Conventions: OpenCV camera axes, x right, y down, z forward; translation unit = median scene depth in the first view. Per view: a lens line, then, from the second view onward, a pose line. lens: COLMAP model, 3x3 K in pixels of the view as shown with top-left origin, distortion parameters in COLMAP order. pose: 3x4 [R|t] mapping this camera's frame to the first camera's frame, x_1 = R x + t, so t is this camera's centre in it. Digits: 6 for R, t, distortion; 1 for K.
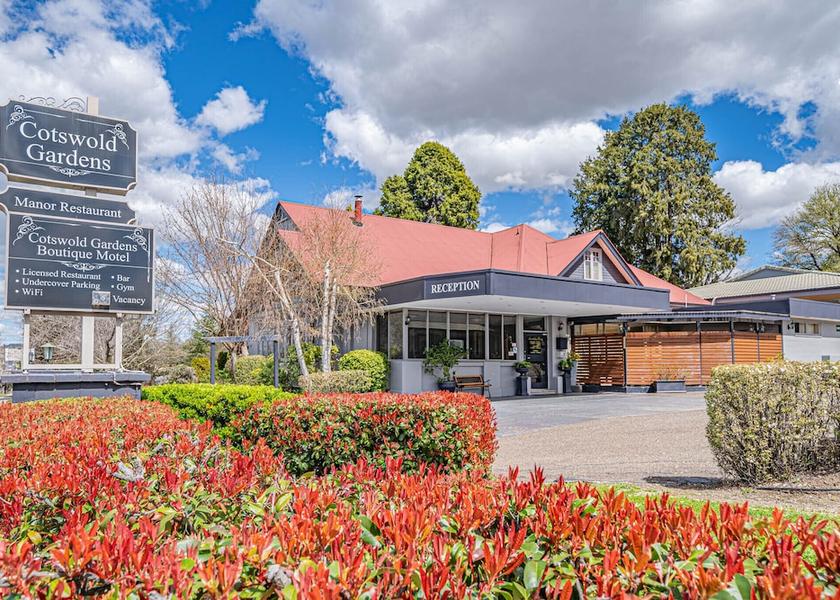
lens RADIAL K [[632.7, 0, 420.0], [0, 632.7, 300.0], [0, 0, 1]] dist [0.000807, -0.000194]
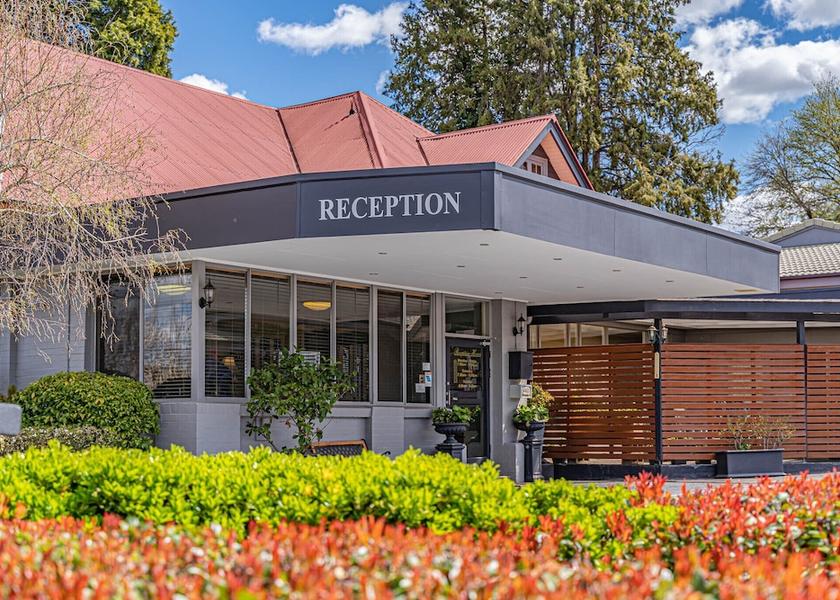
lens RADIAL K [[1360.5, 0, 420.0], [0, 1360.5, 300.0], [0, 0, 1]] dist [0.014568, -0.023879]
pose [[0.933663, 0.030669, 0.356836, -0.172915], [-0.032449, 0.999473, -0.000998, 0.028593], [-0.356679, -0.010647, 0.934166, 0.175343]]
